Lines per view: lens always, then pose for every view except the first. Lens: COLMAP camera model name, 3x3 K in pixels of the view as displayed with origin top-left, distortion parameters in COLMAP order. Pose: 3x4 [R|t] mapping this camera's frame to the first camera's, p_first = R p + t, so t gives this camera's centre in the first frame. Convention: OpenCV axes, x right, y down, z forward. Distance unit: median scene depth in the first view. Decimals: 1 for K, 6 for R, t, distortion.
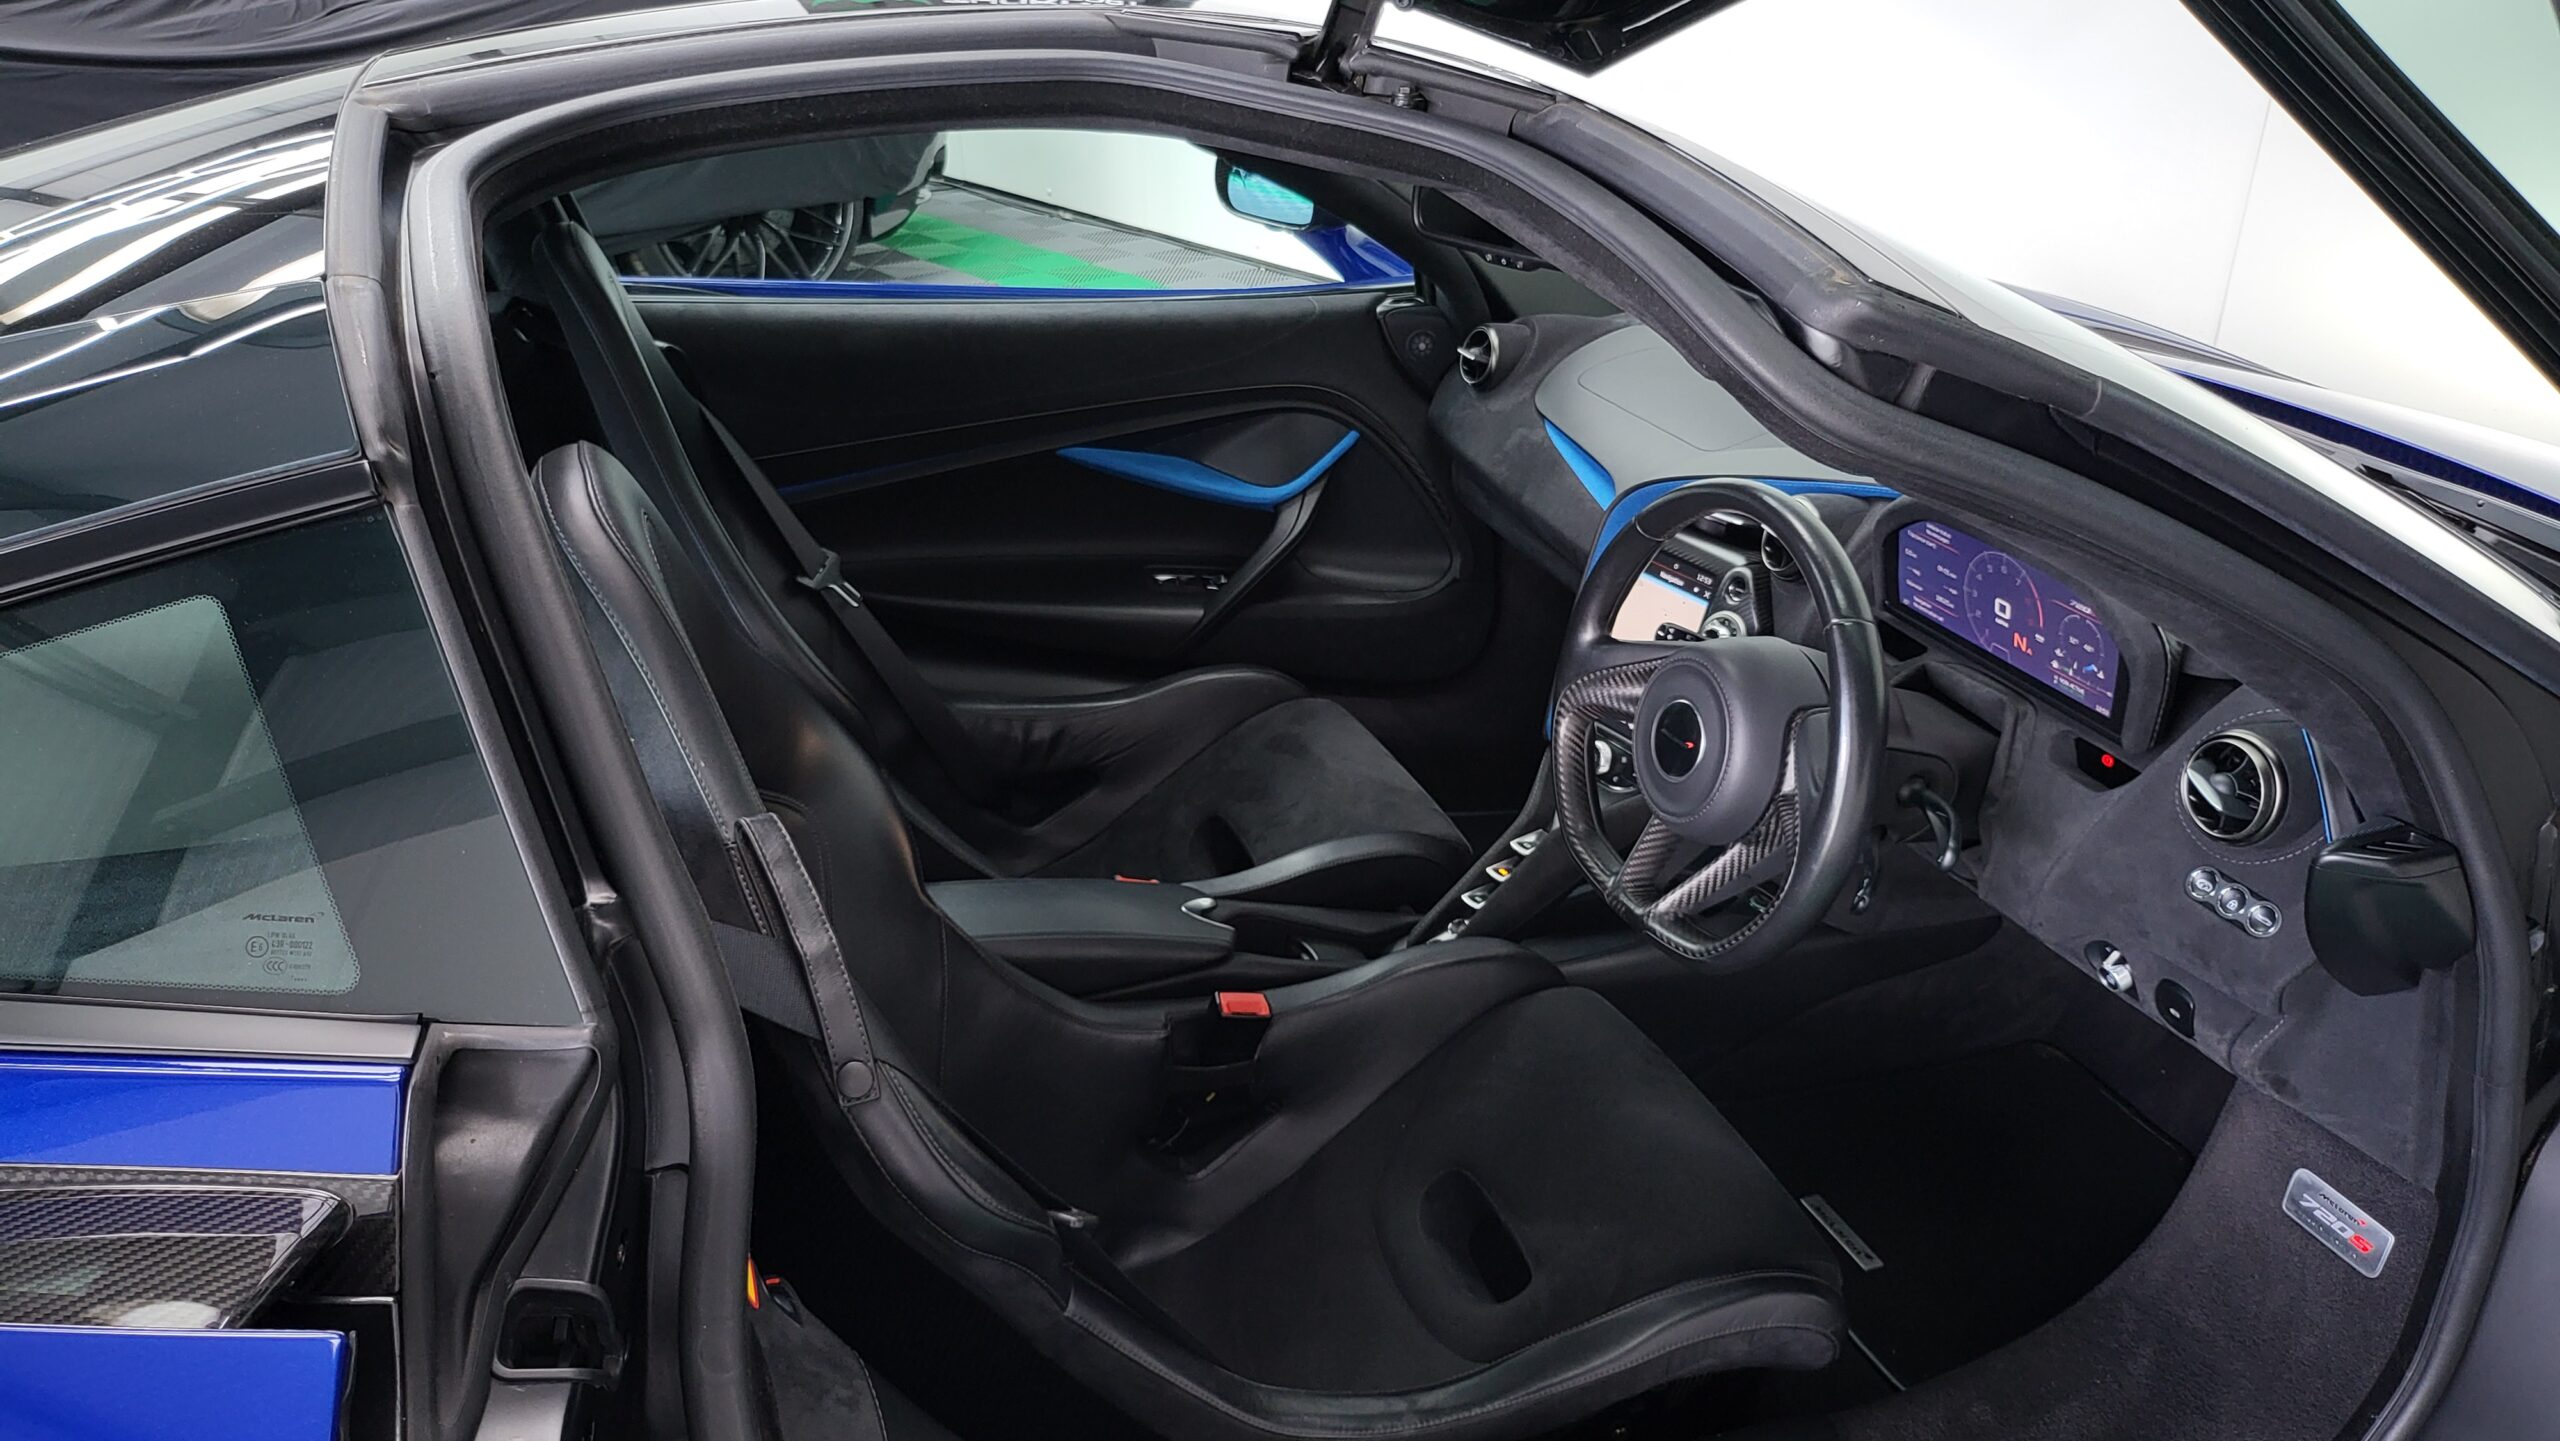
lens RADIAL K [[1813.3, 0, 1276.4], [0, 1813.3, 713.3], [0, 0, 1]] dist [0.039716, -0.042374]
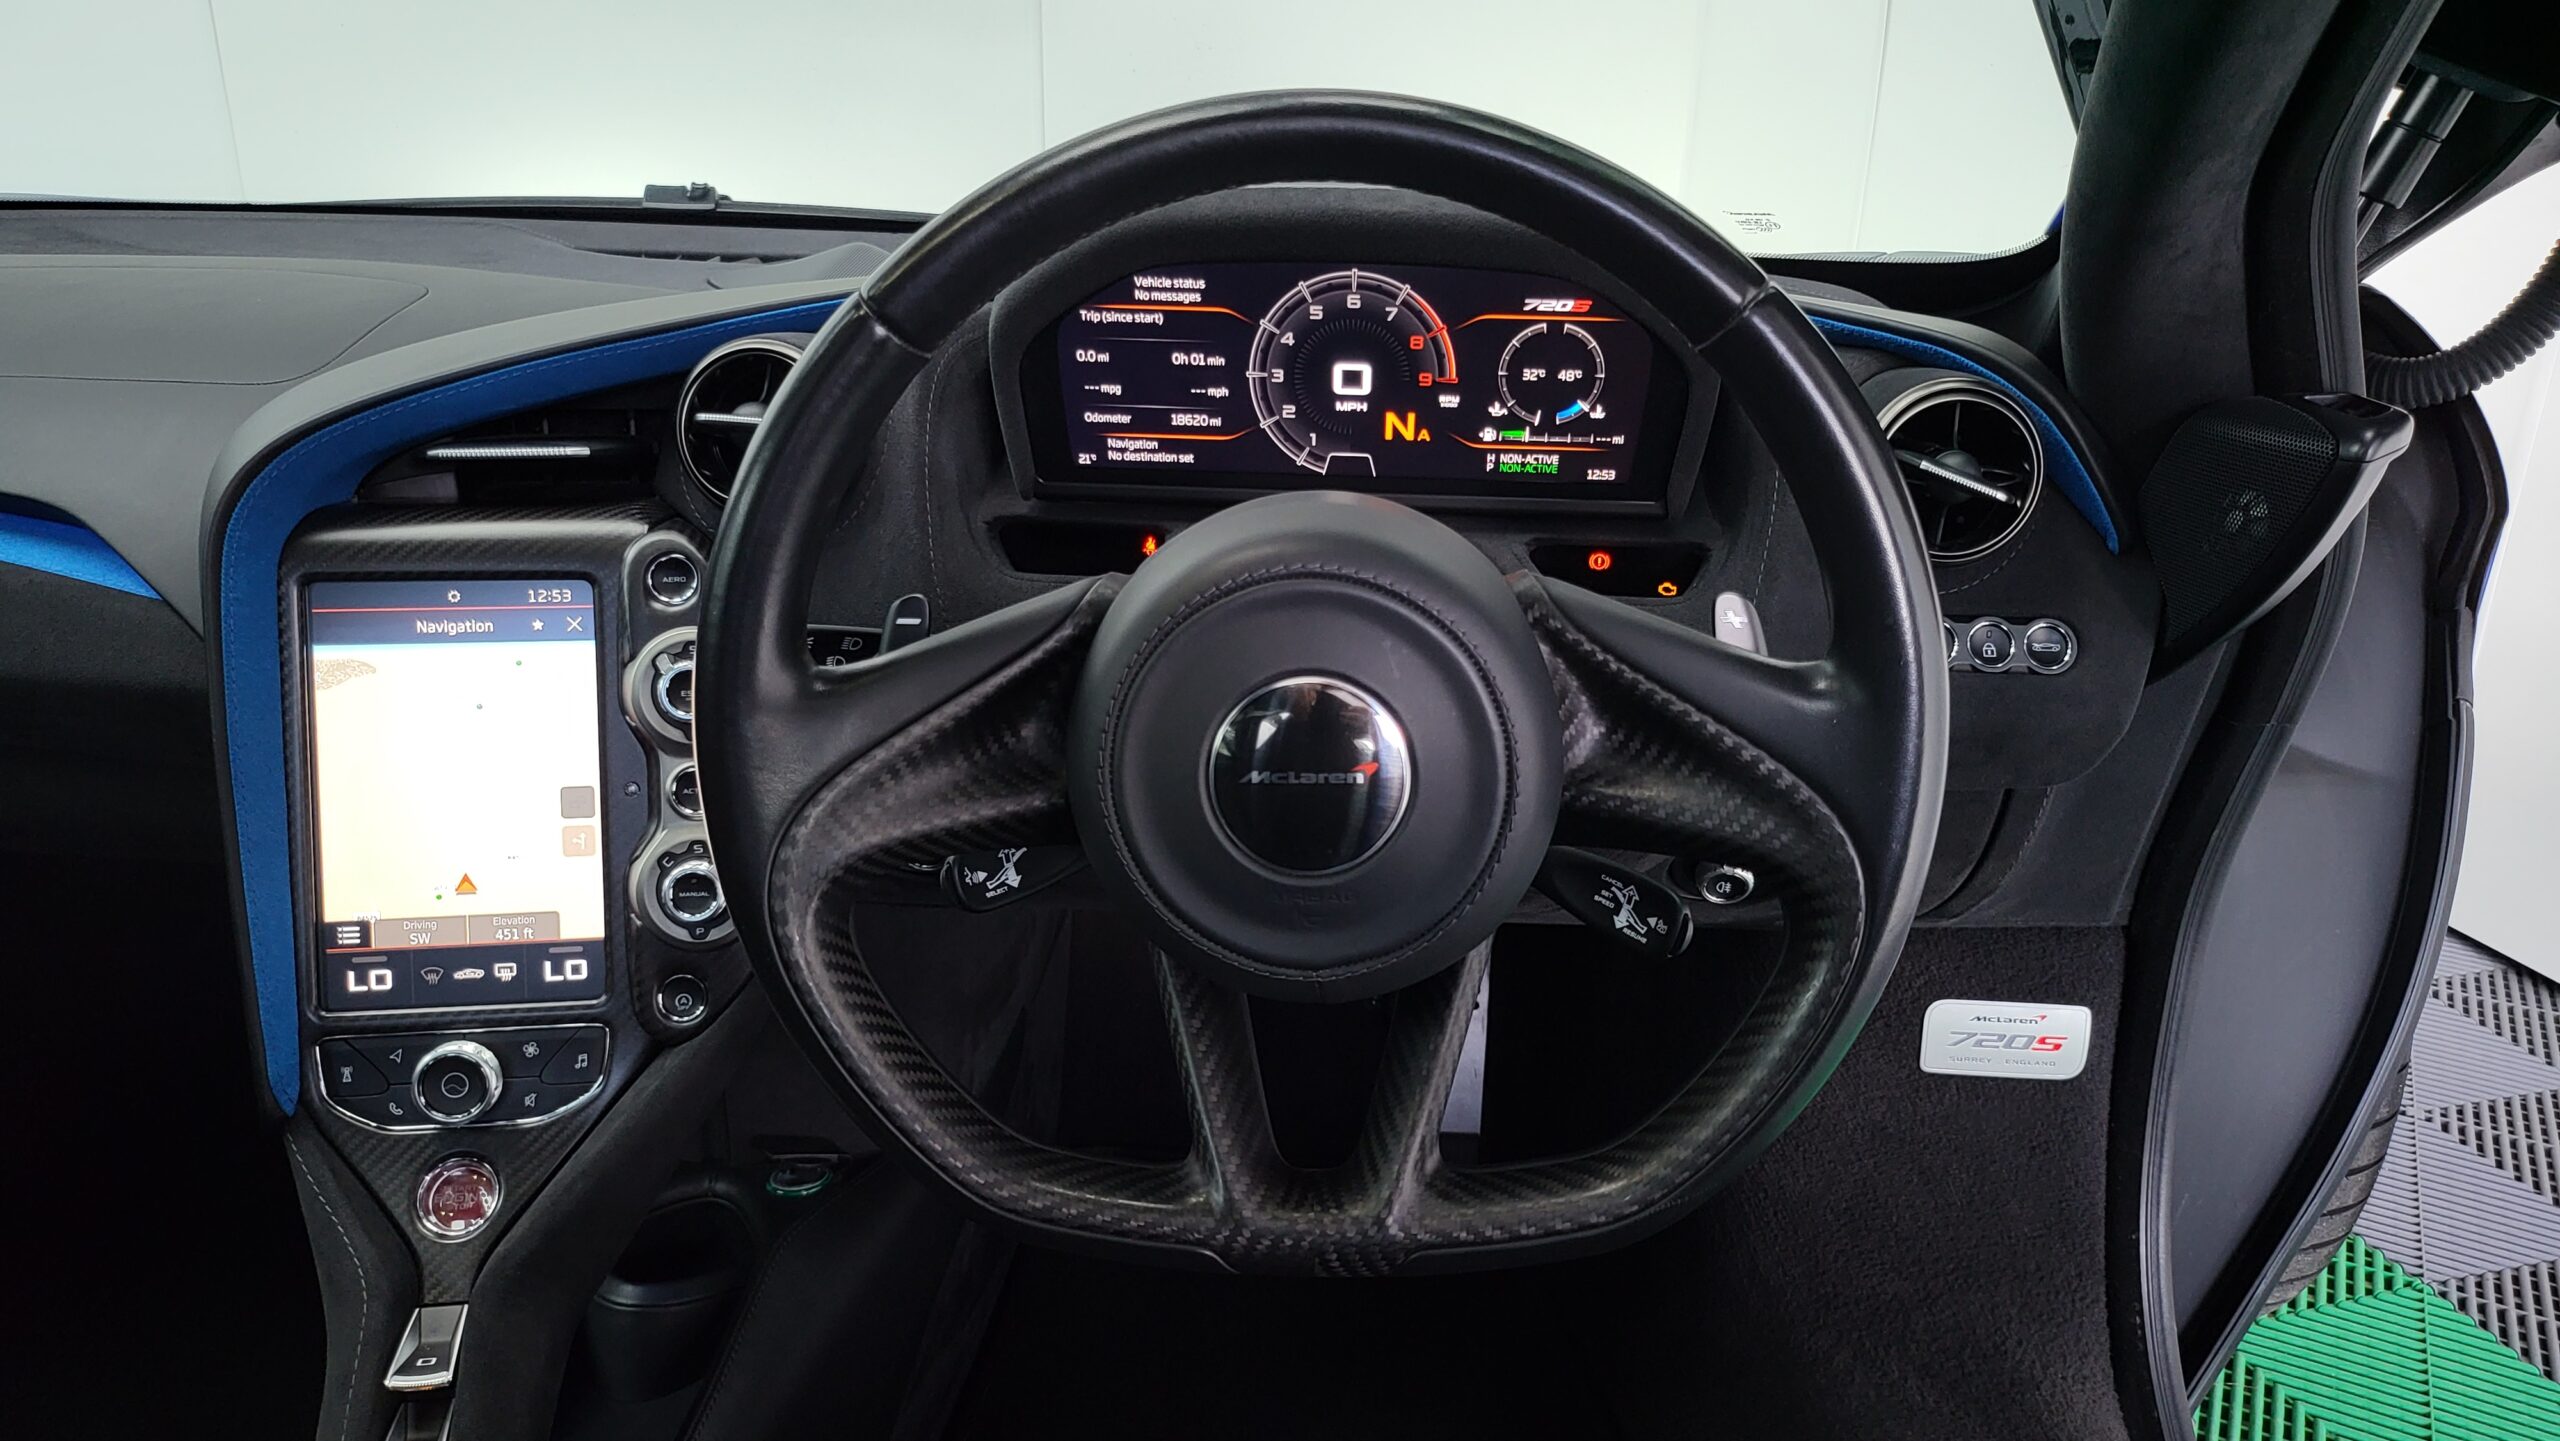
lens RADIAL K [[1813.3, 0, 1306.2], [0, 1813.3, 701.1], [0, 0, 1]] dist [0.039716, -0.042374]
pose [[0.389529, -0.311987, 0.866563, -0.085427], [0.382645, 0.910654, 0.155859, -0.046404], [-0.837765, 0.270874, 0.474107, 0.606832]]
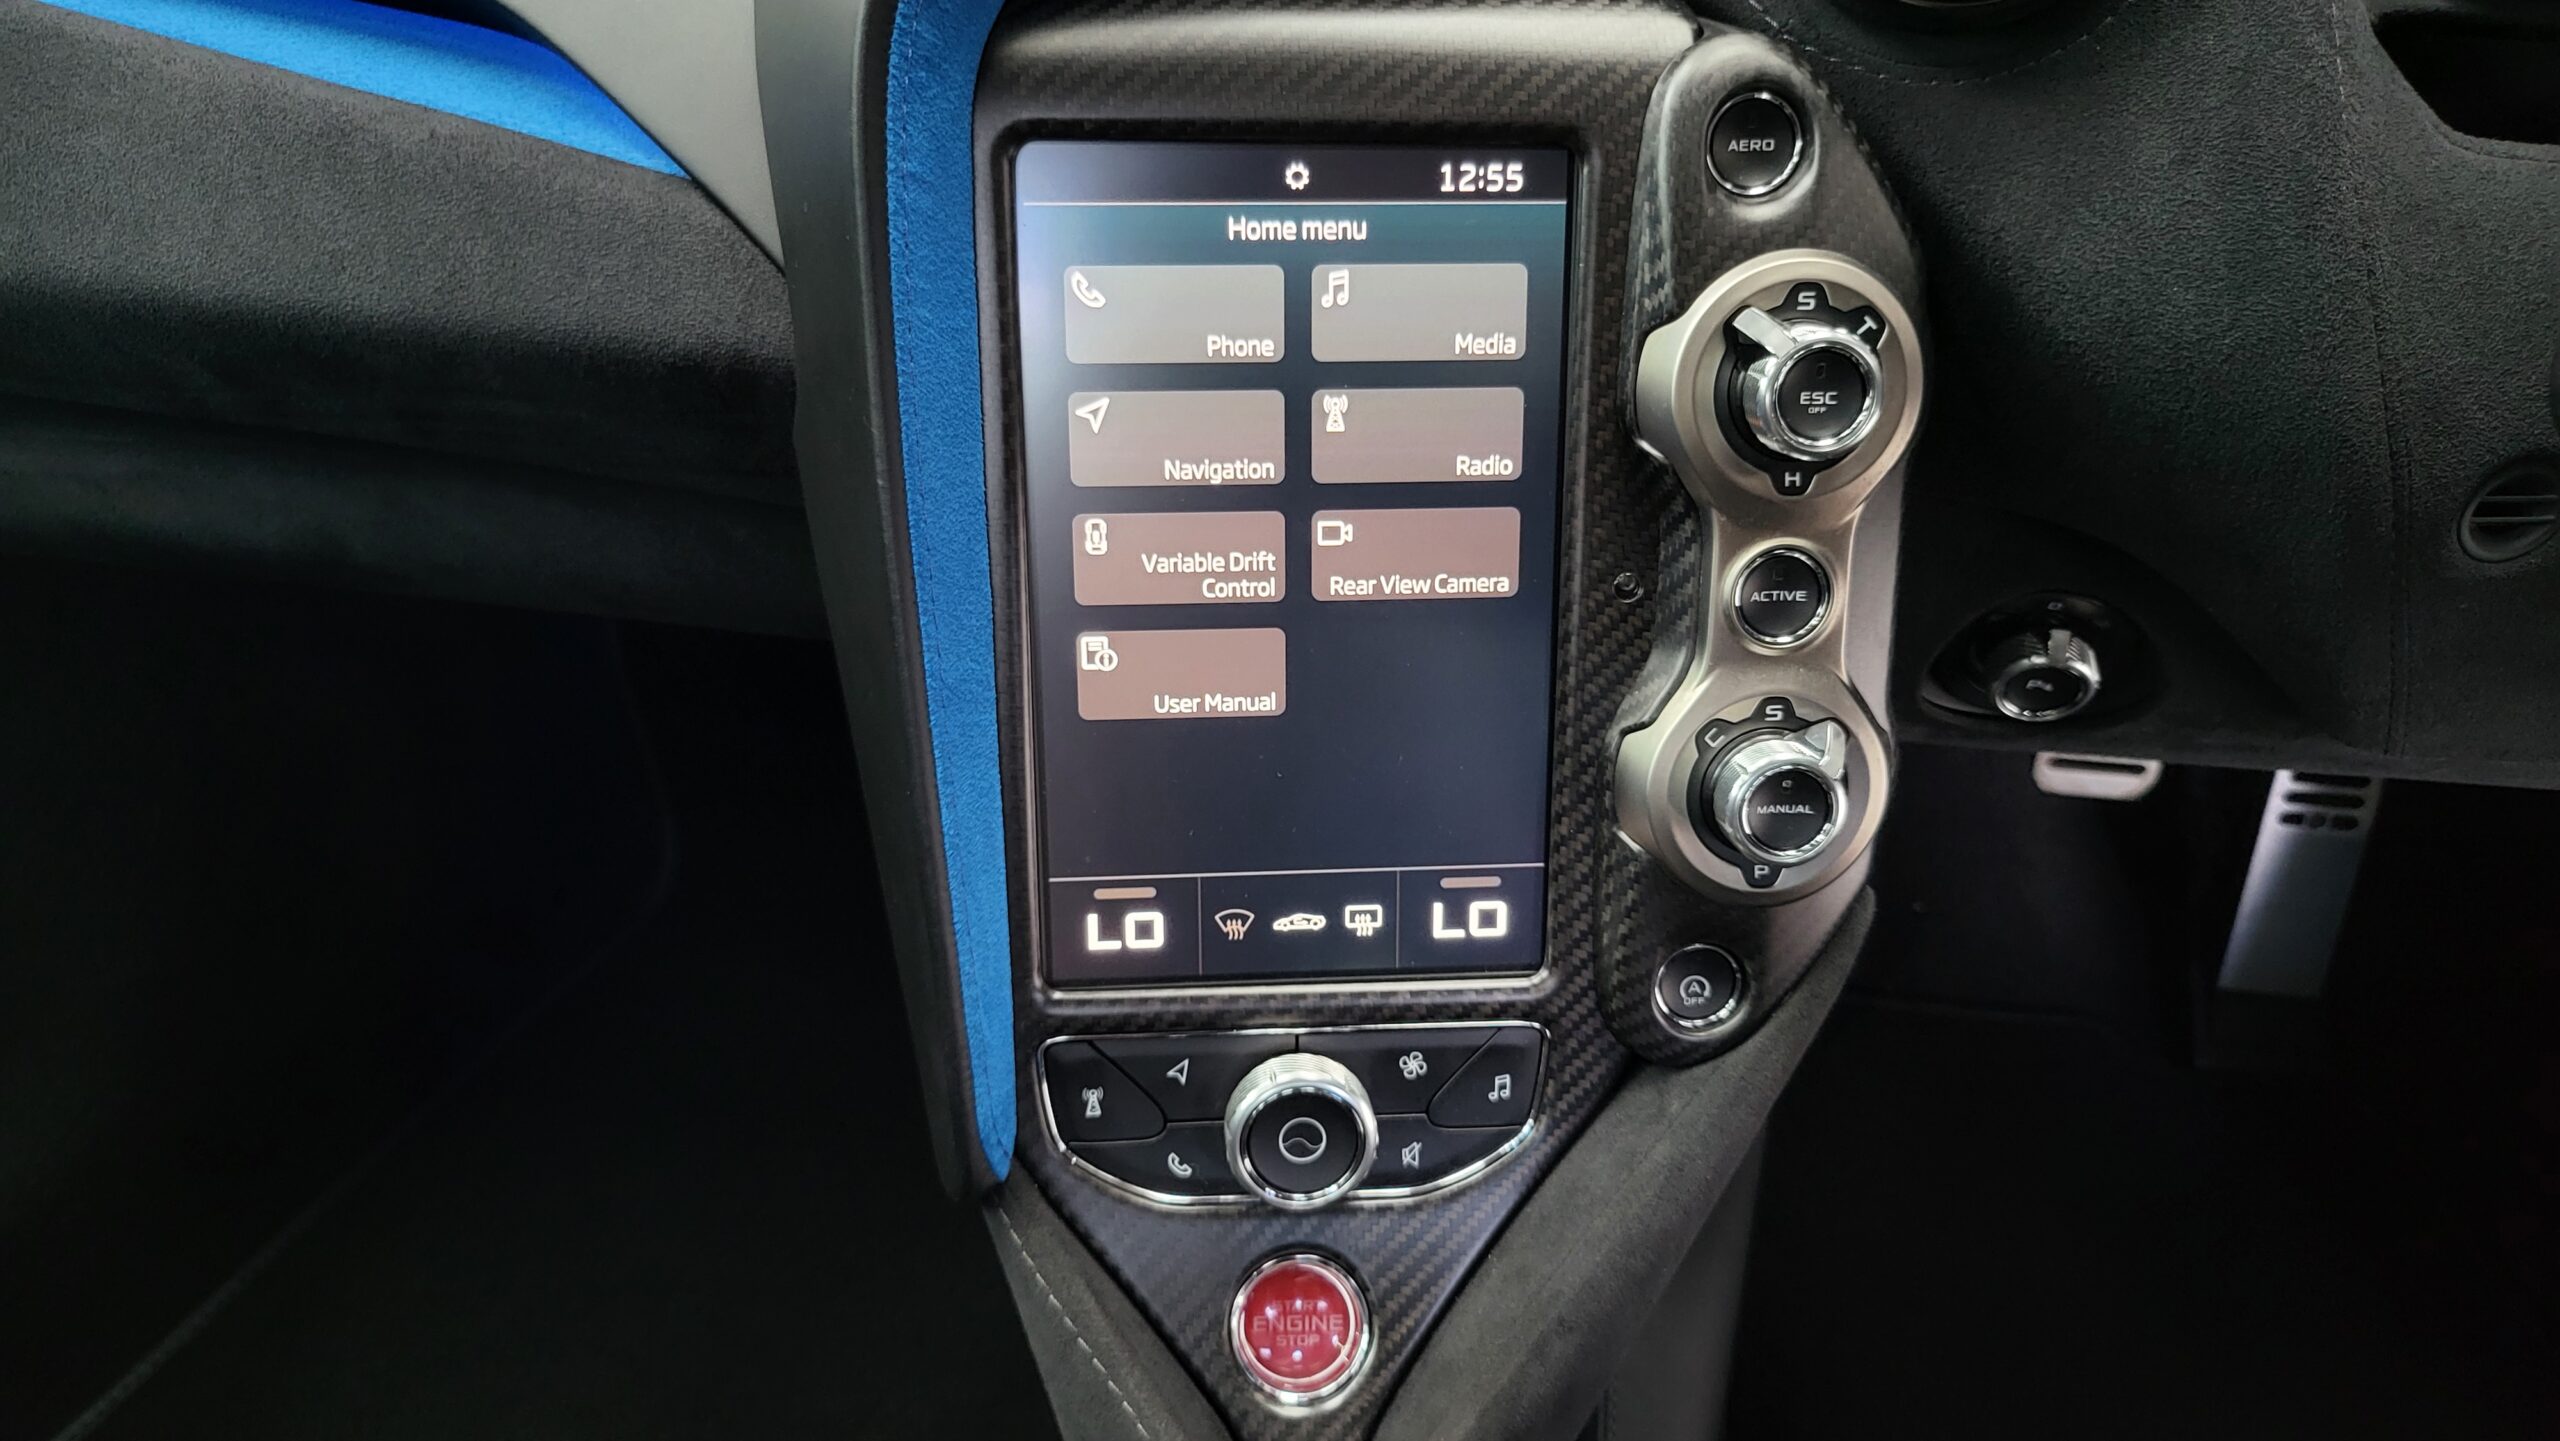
lens RADIAL K [[1813.3, 0, 1277.0], [0, 1813.3, 710.6], [0, 0, 1]] dist [0.039716, -0.042374]
pose [[0.473269, -0.470958, 0.744457, 0.033014], [0.376667, 0.872129, 0.312270, -0.090401], [-0.796328, 0.132625, 0.590146, 0.857479]]
